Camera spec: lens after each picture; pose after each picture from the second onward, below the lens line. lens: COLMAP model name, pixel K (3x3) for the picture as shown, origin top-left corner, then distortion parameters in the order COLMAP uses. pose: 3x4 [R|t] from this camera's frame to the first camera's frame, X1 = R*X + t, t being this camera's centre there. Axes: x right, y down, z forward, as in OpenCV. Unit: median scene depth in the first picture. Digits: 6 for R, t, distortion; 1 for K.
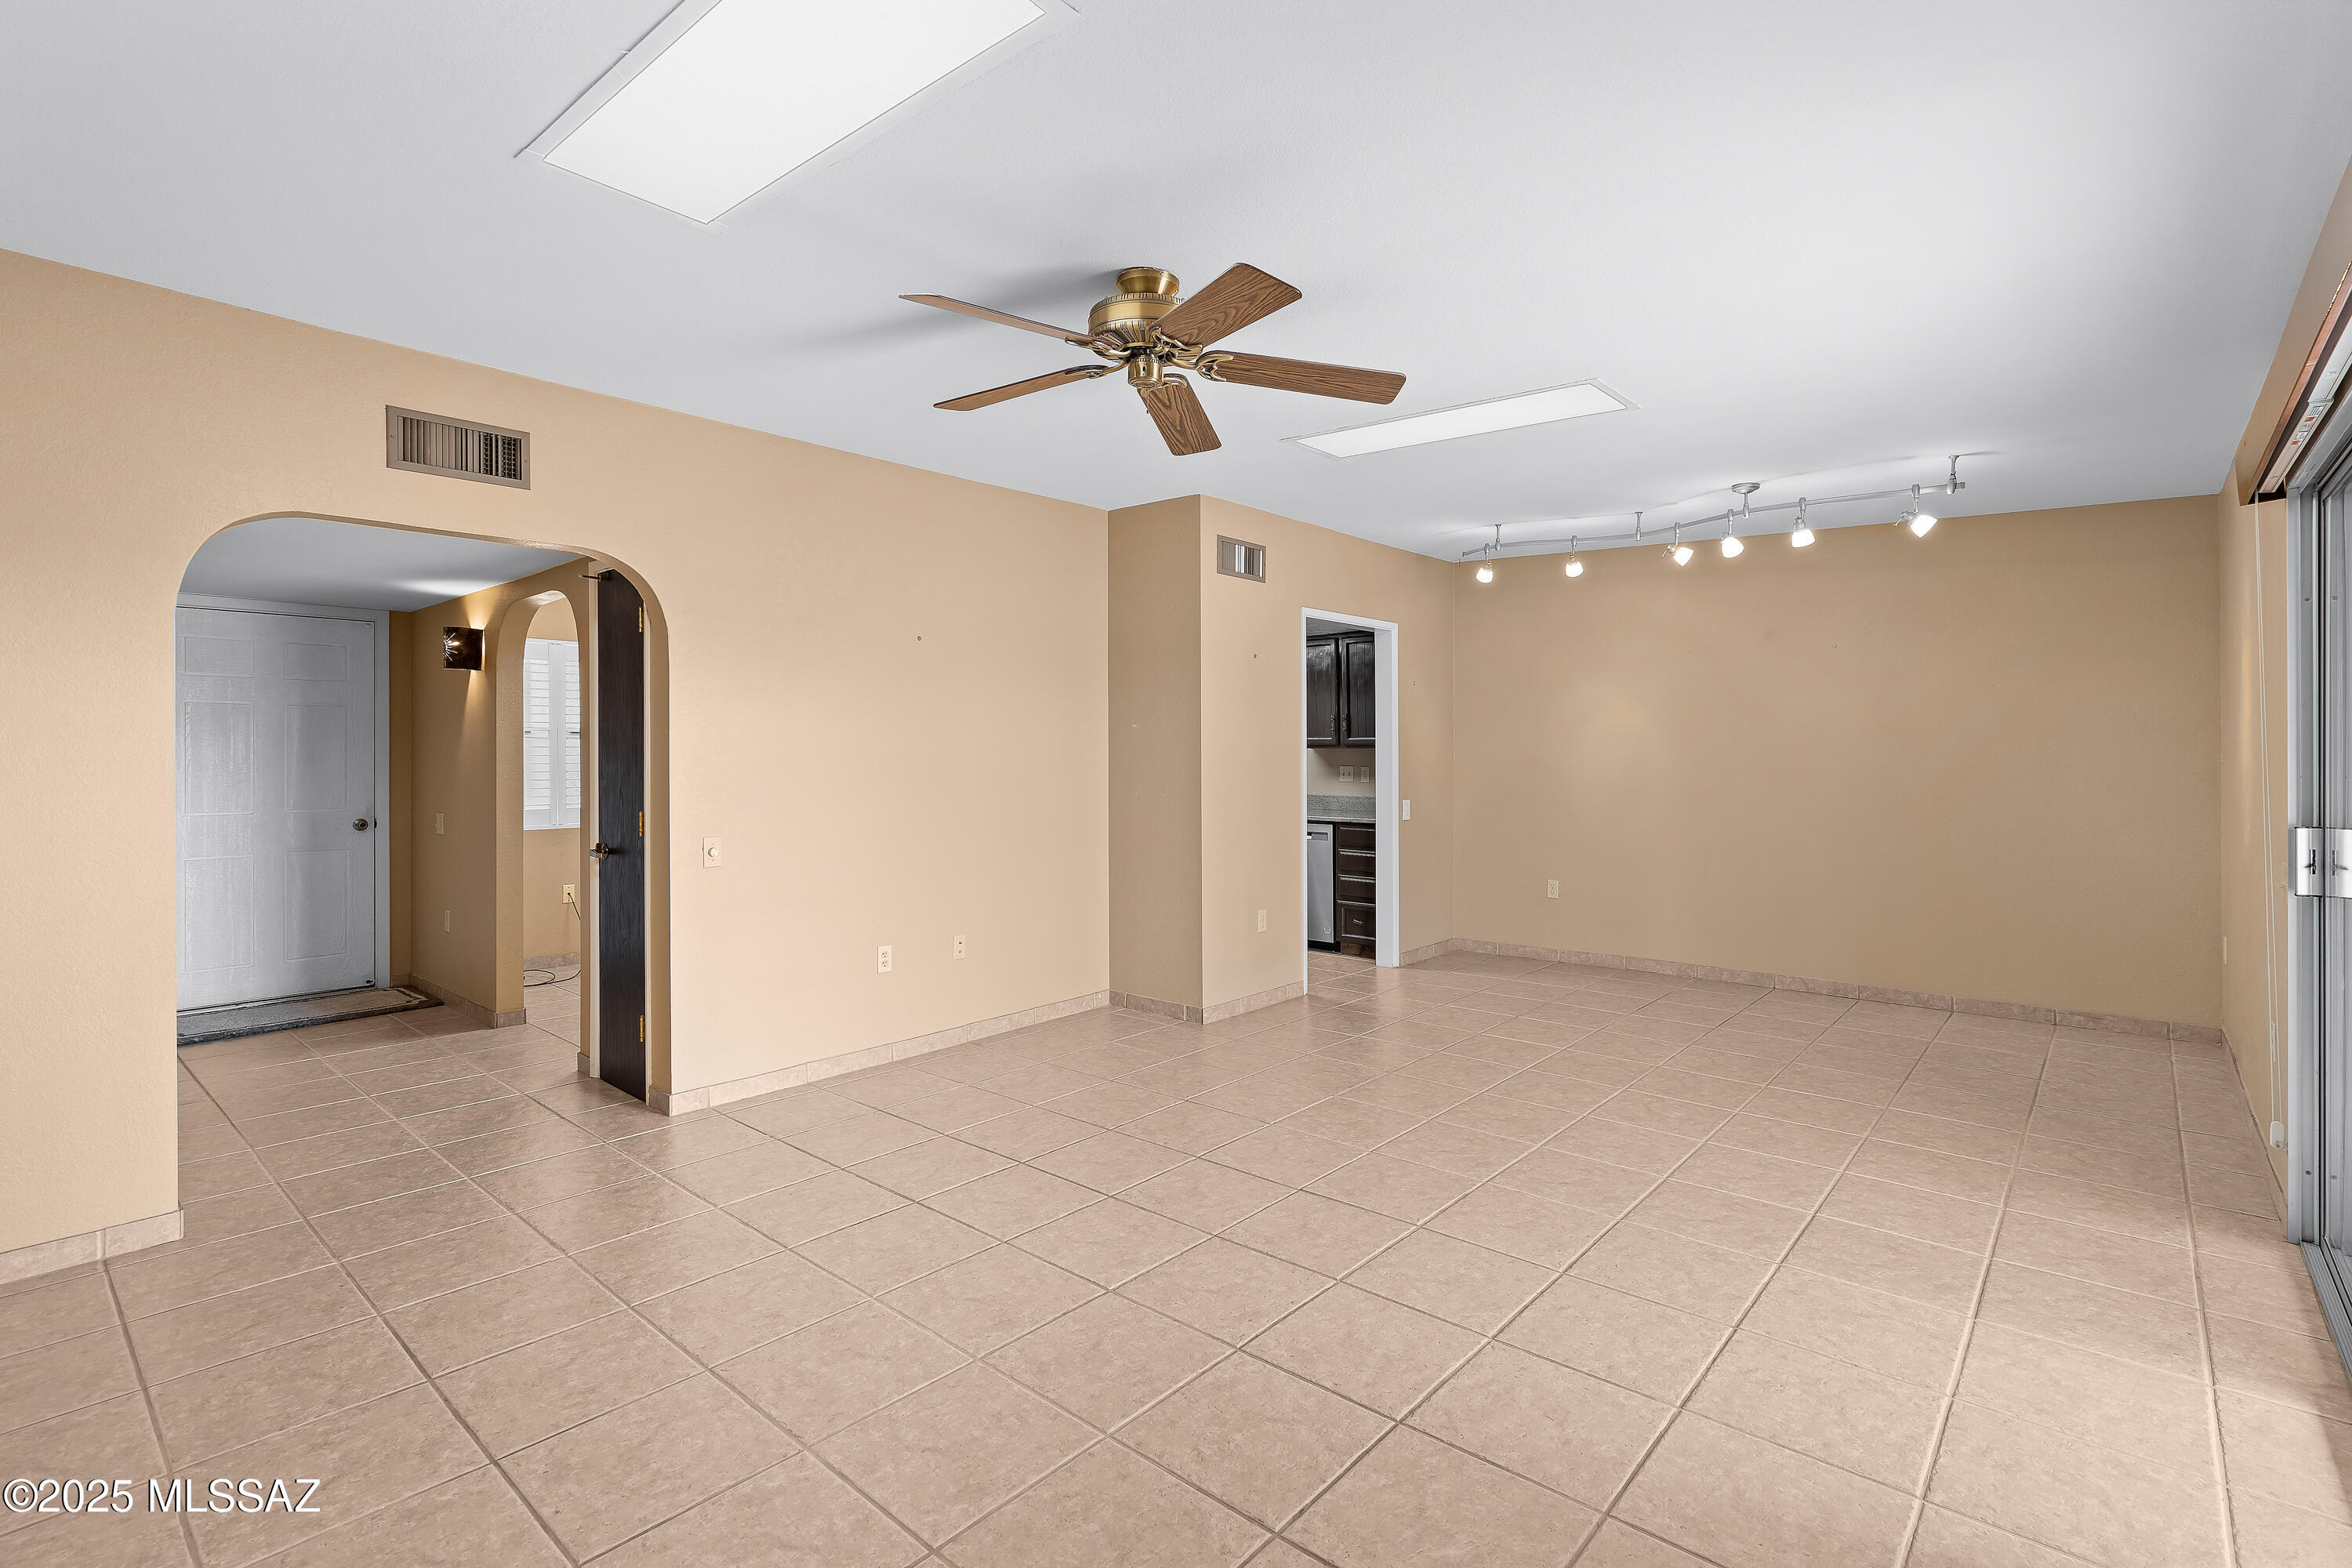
lens RADIAL K [[1086.7, 0, 1164.3], [0, 1086.7, 763.8], [0, 0, 1]] dist [-0.005794, 0.002261]
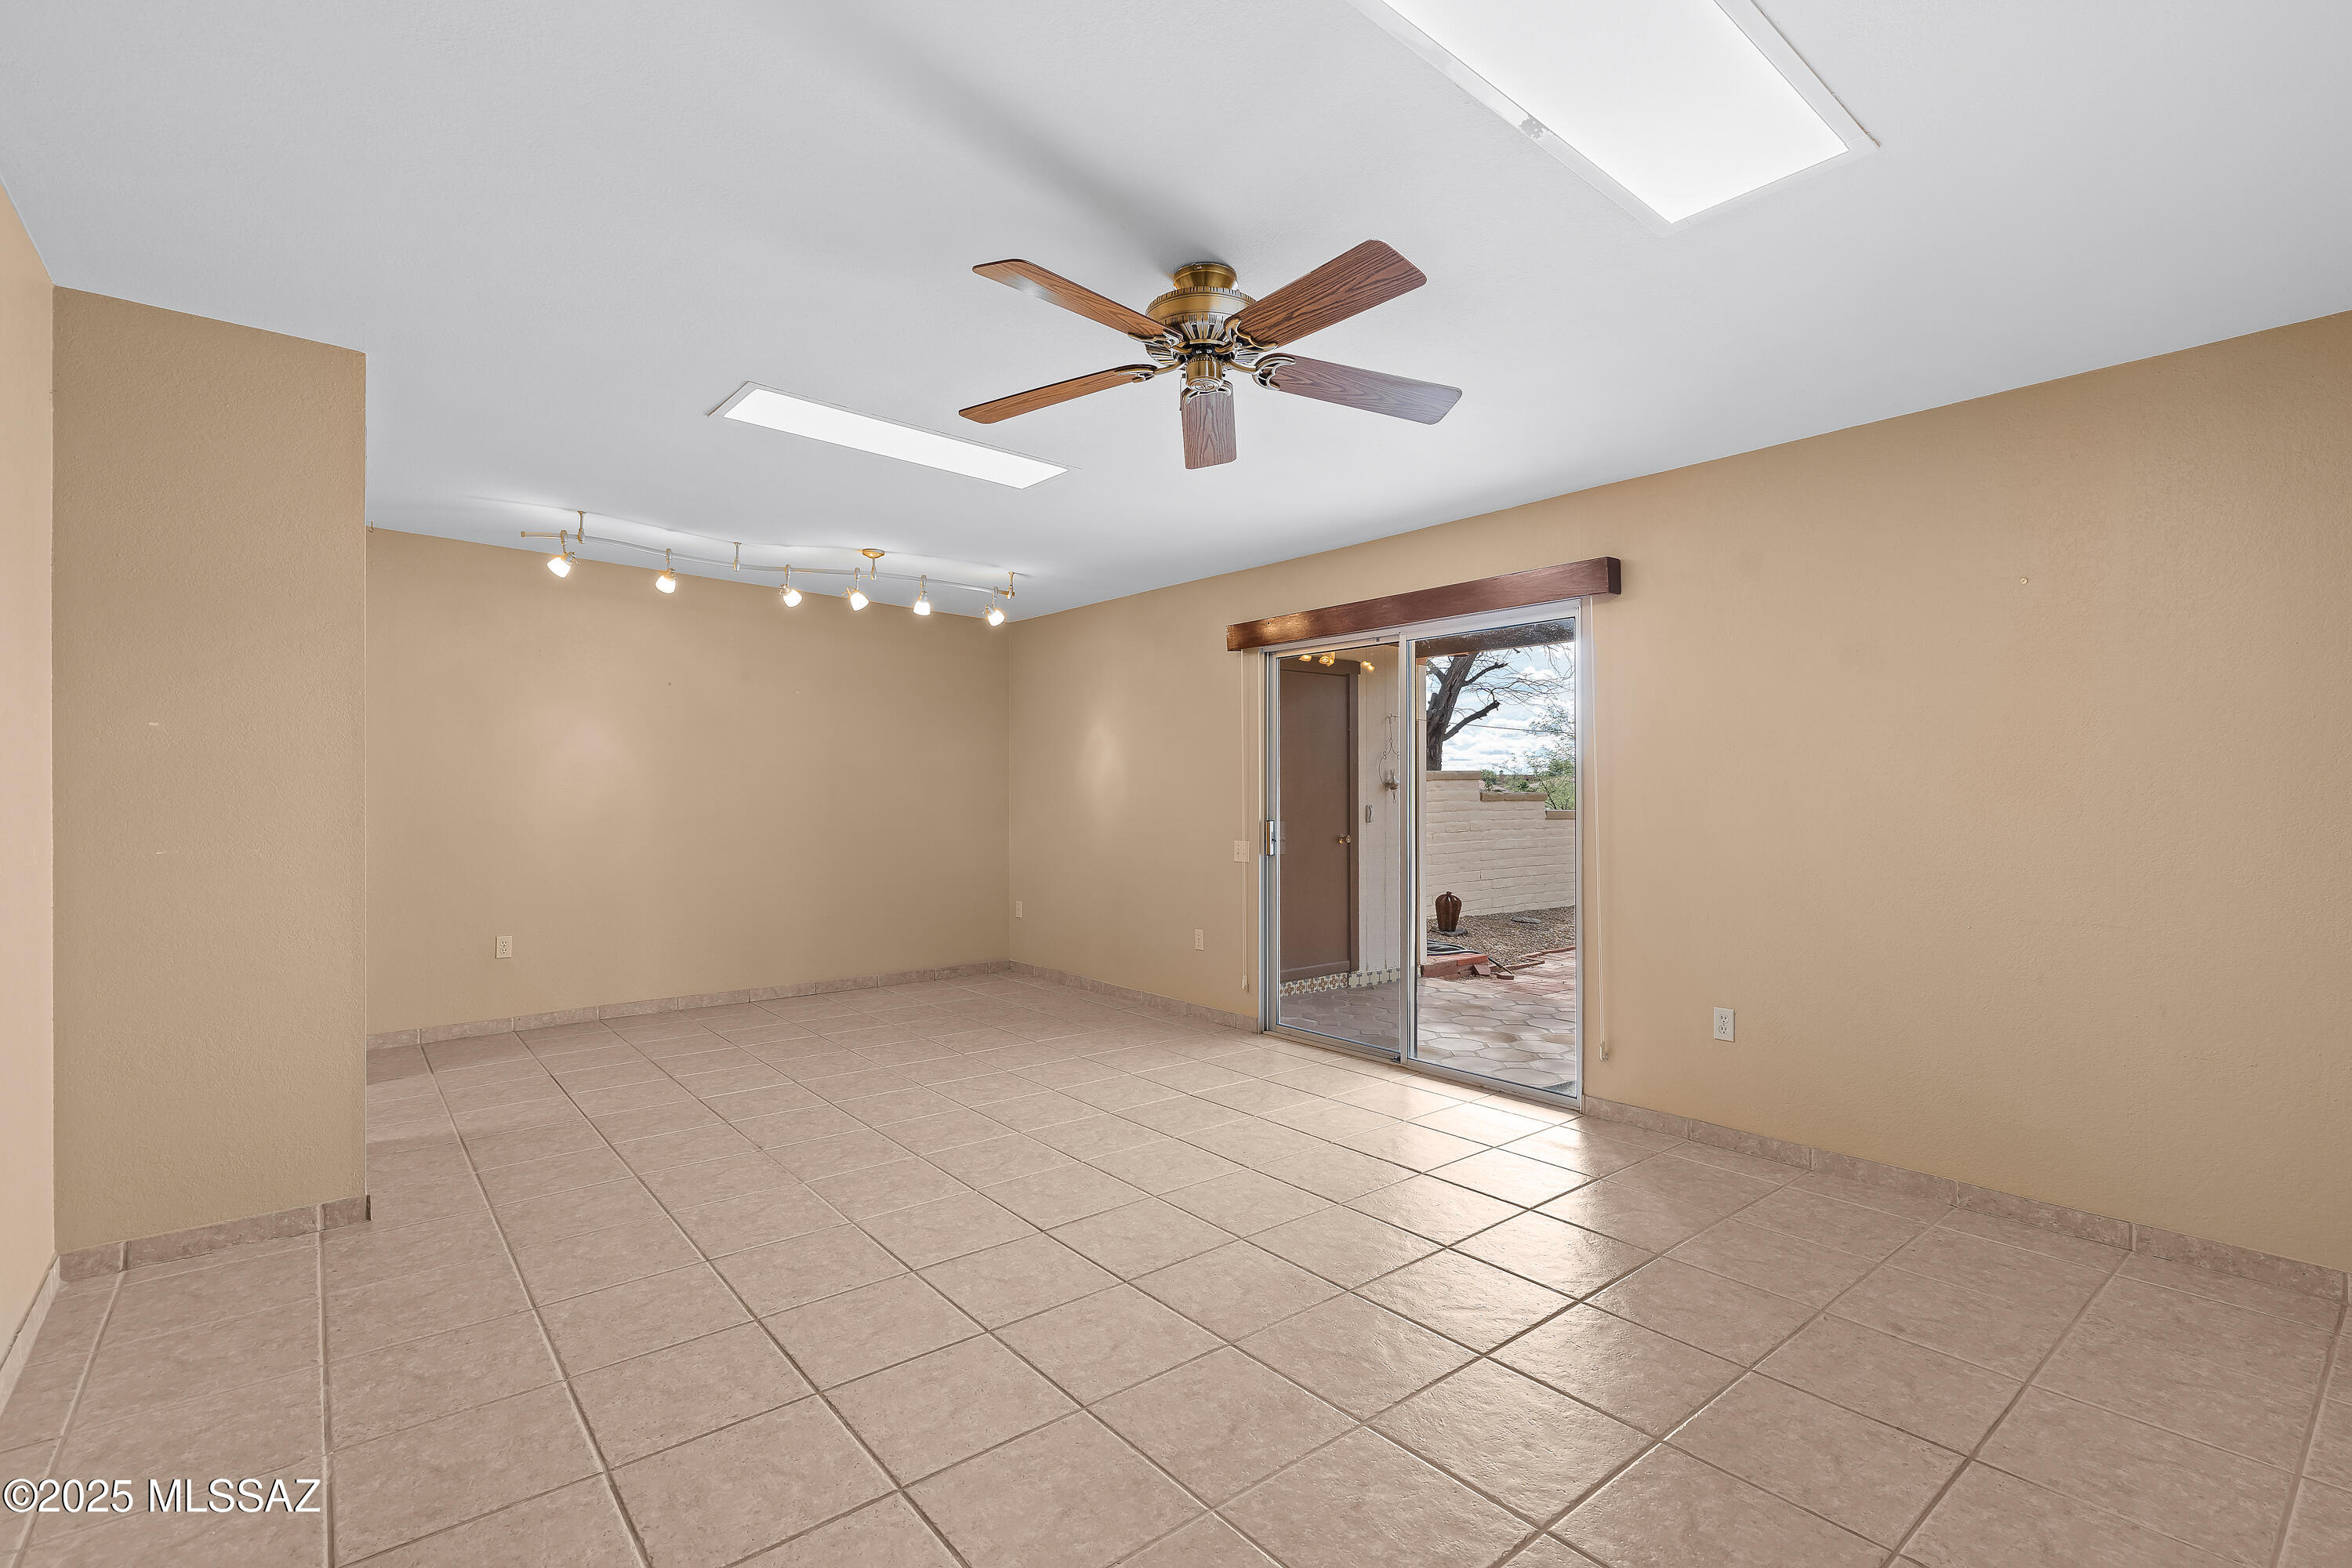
lens RADIAL K [[1086.7, 0, 1193.1], [0, 1086.7, 764.7], [0, 0, 1]] dist [-0.005794, 0.002261]
pose [[0.146639, 0.026288, 0.988841, -0.552605], [0.011622, 0.999532, -0.028296, 0.007592], [-0.989122, 0.015641, 0.146265, 0.494948]]
